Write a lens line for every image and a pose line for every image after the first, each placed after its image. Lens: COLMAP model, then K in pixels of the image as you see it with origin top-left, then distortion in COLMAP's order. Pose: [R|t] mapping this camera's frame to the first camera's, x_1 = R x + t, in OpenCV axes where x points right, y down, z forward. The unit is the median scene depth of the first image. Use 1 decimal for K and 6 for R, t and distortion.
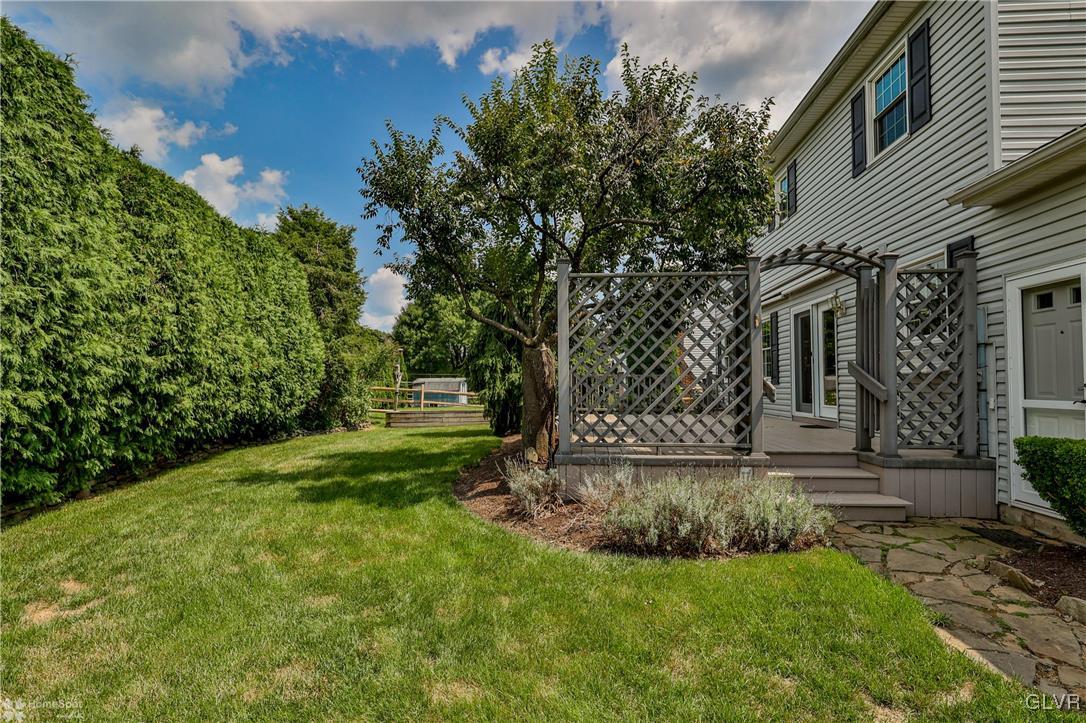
lens RADIAL K [[533.5, 0, 543.0], [0, 533.5, 361.5], [0, 0, 1]] dist [0.000799, 0.000150]
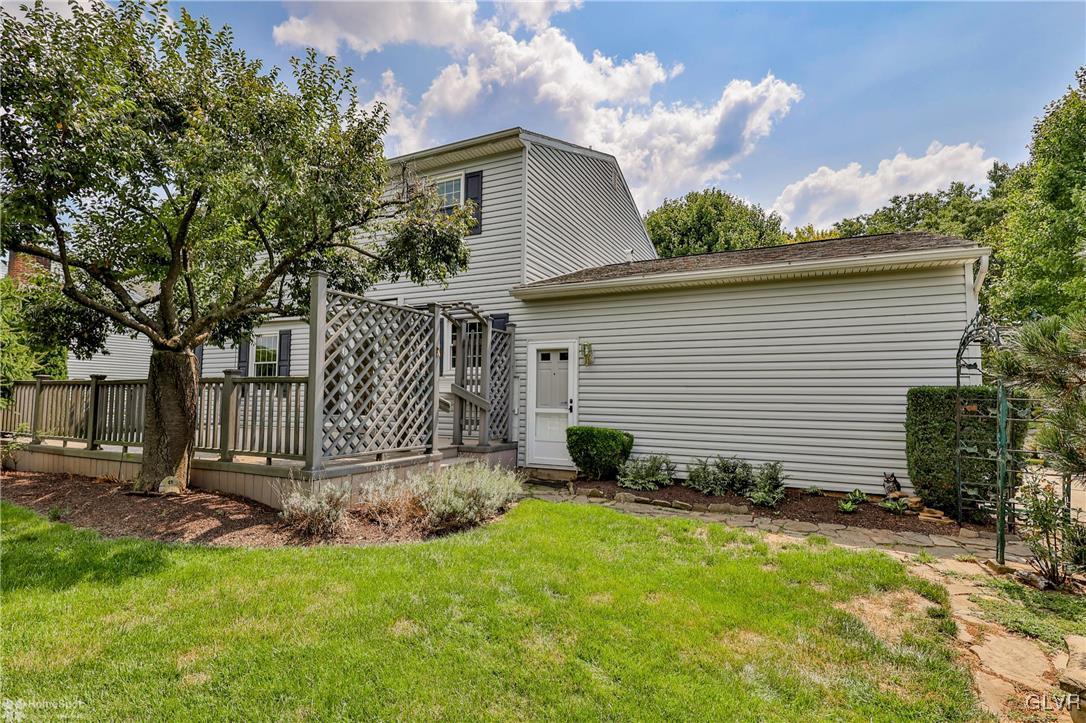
lens RADIAL K [[533.5, 0, 543.0], [0, 533.5, 361.5], [0, 0, 1]] dist [0.000799, 0.000150]
pose [[0.370217, 0.071426, 0.926195, -0.789369], [-0.046077, 0.997224, -0.058486, 0.014906], [-0.927802, -0.021024, 0.372480, 0.271794]]
